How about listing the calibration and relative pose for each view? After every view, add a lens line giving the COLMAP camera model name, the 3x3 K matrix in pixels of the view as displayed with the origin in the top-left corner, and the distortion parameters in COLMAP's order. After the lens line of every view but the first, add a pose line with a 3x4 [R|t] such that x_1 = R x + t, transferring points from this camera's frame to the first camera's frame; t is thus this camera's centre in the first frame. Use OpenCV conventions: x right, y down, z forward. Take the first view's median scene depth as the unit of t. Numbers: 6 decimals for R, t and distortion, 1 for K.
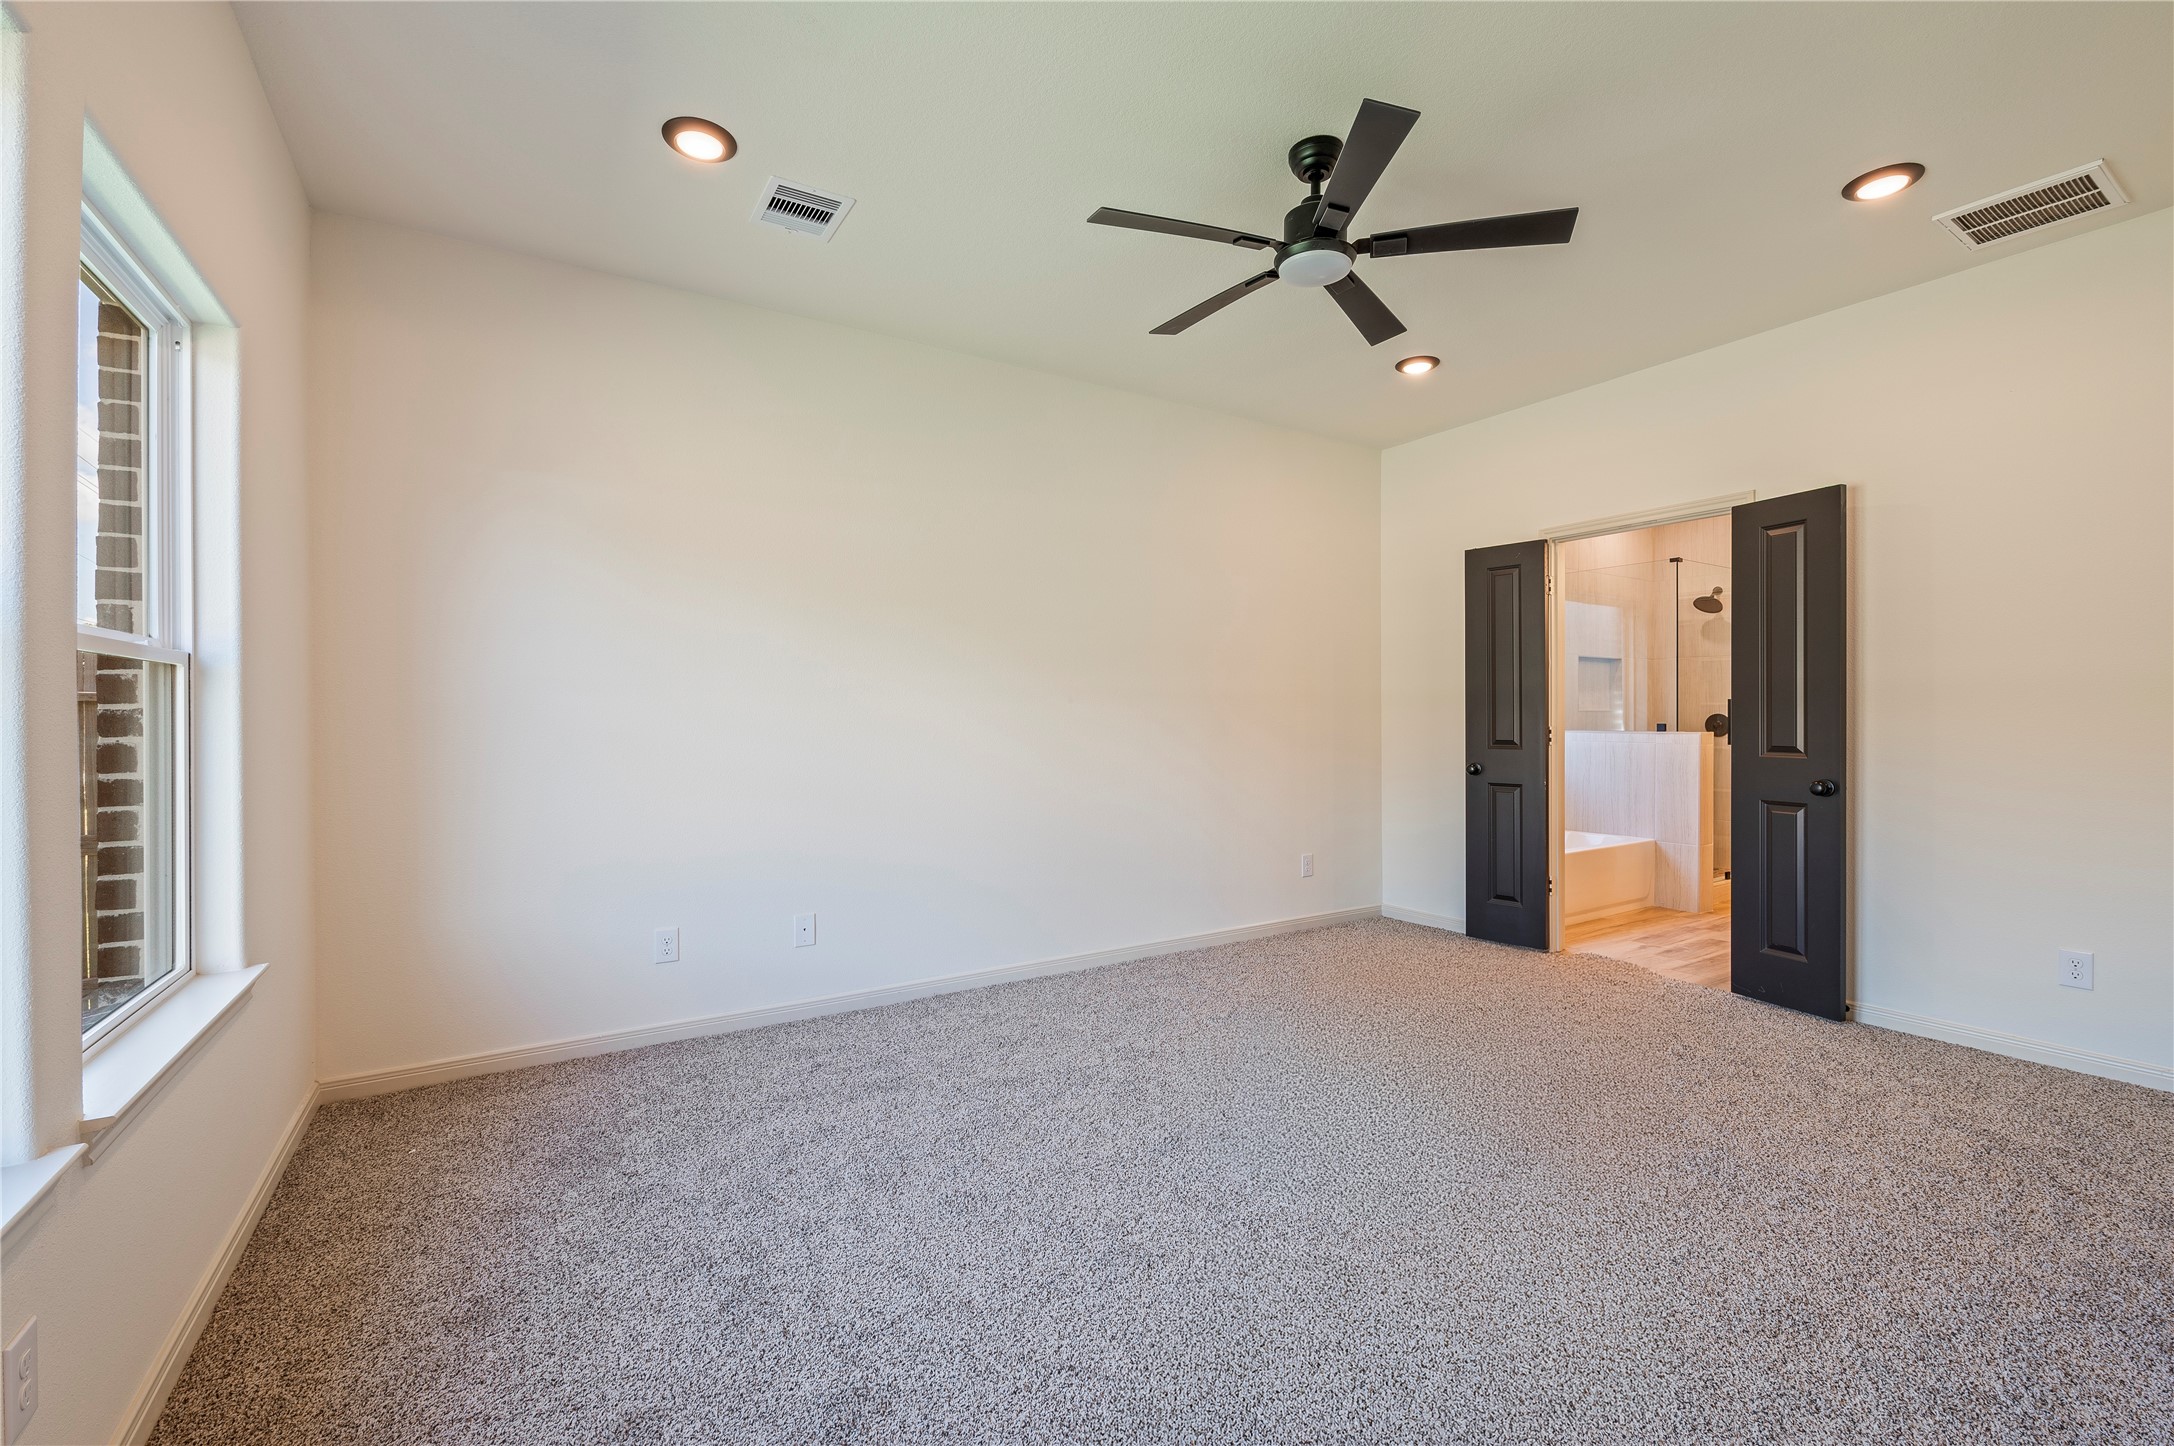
lens RADIAL K [[909.4, 0, 1084.0], [0, 909.4, 719.3], [0, 0, 1]] dist [-0.010838, -0.000365]
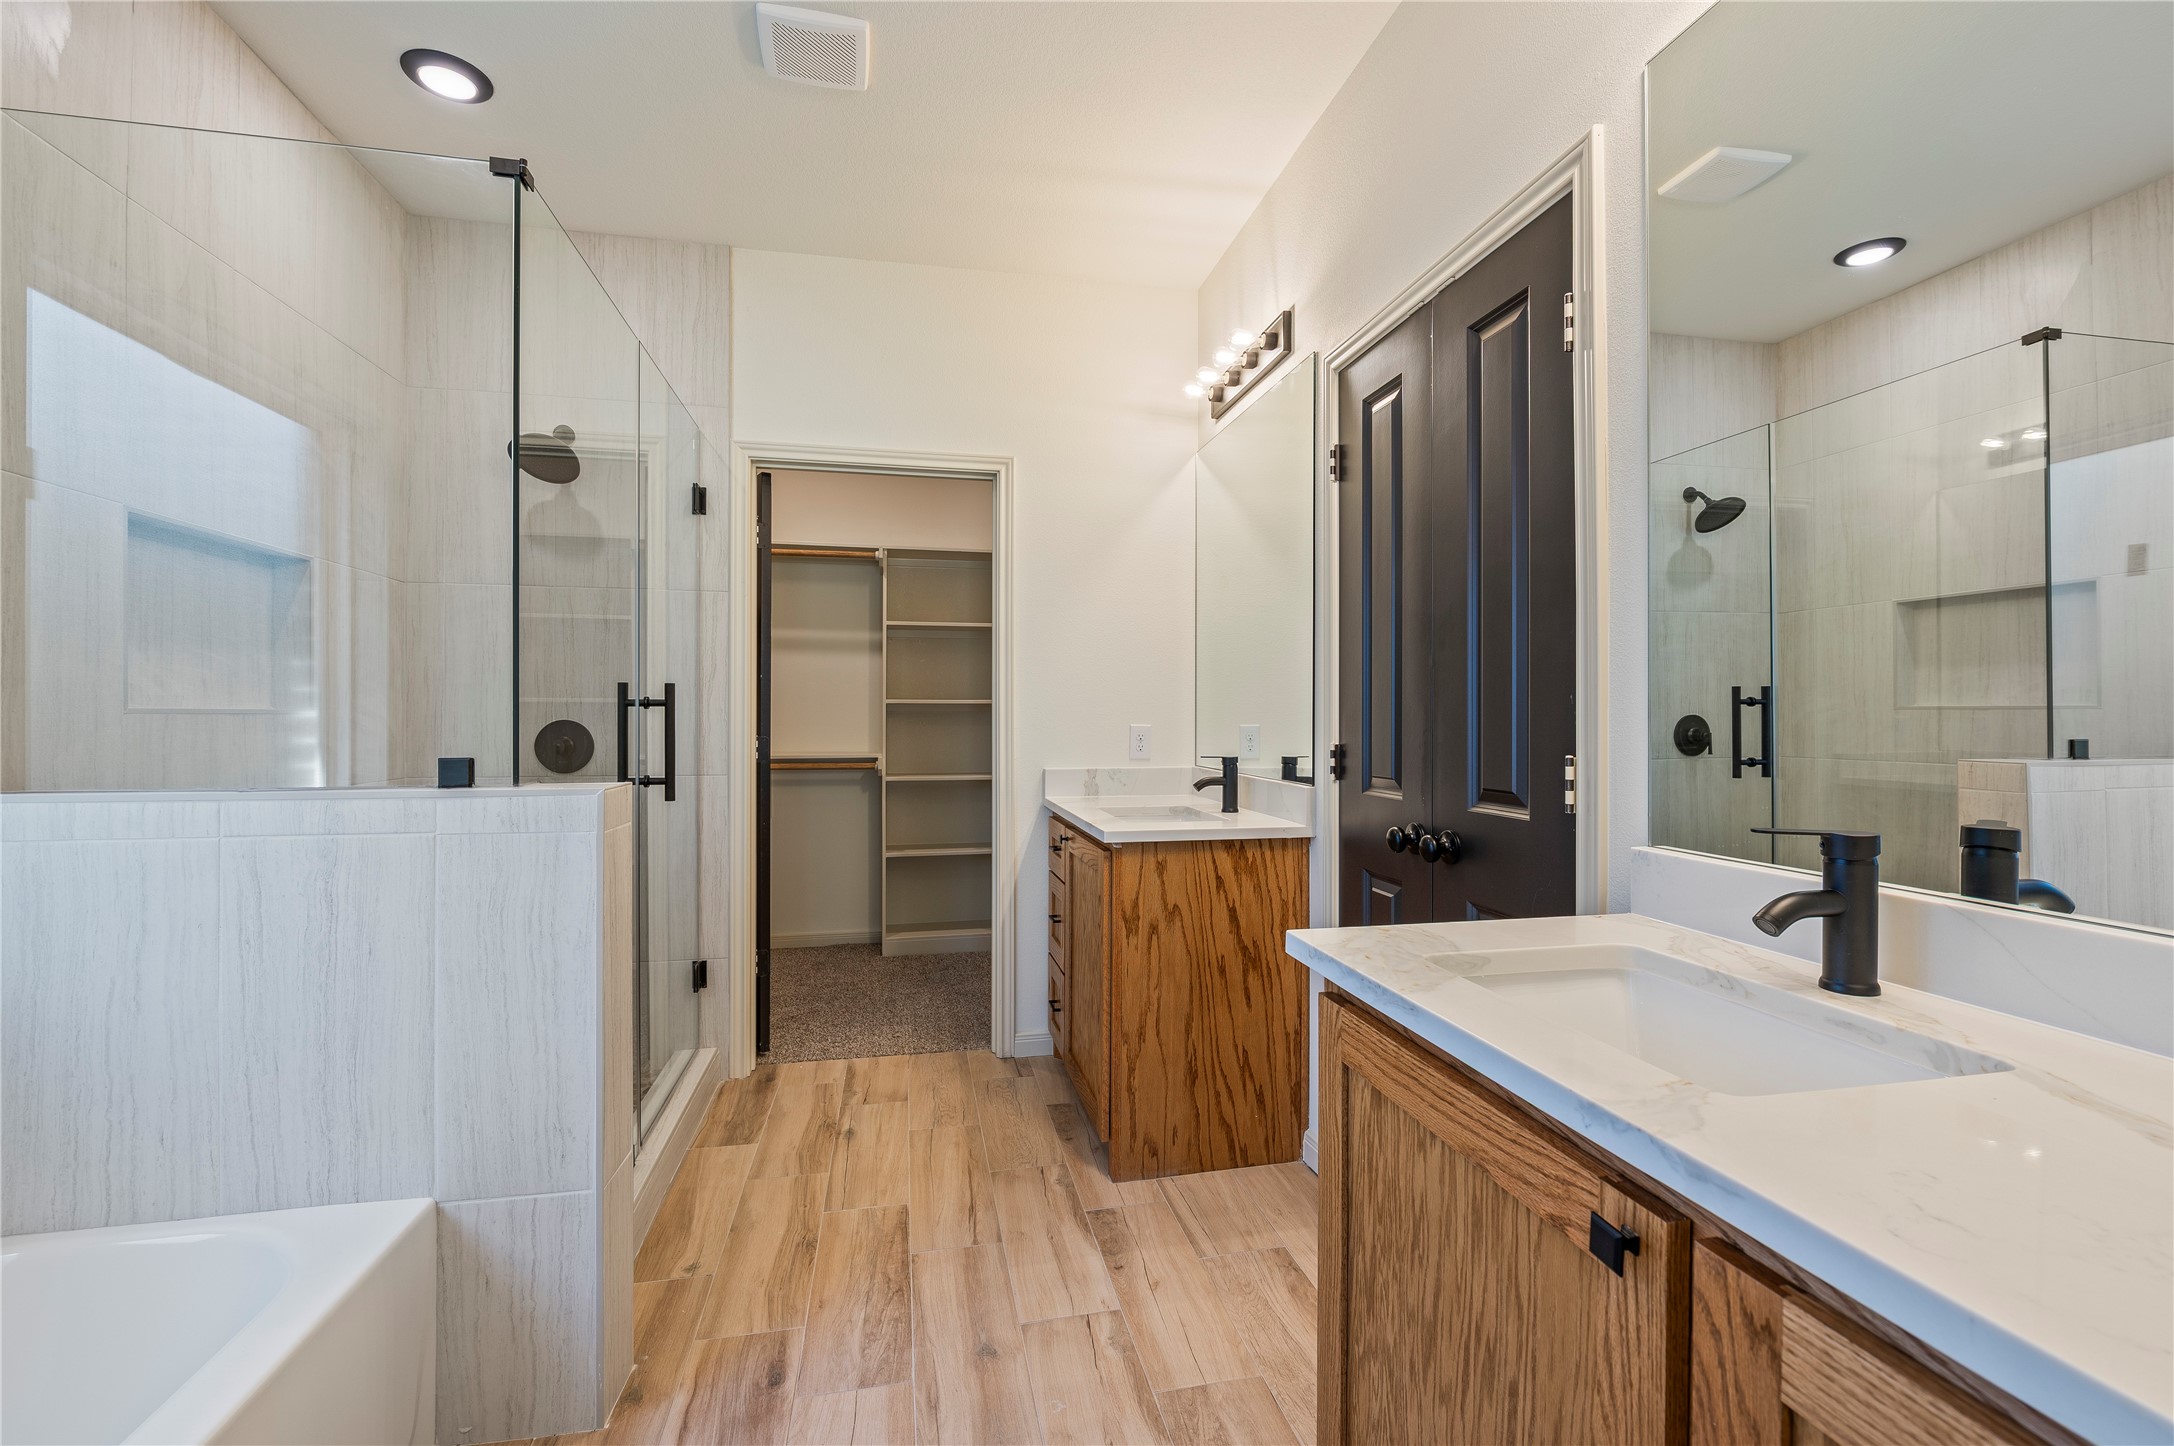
lens RADIAL K [[909.4, 0, 1080.2], [0, 909.4, 717.6], [0, 0, 1]] dist [-0.010838, -0.000365]
pose [[0.343862, 0.002619, 0.939016, 0.374008], [0.002435, 0.999990, -0.003681, -0.005026], [-0.939017, 0.003552, 0.343852, 0.610816]]
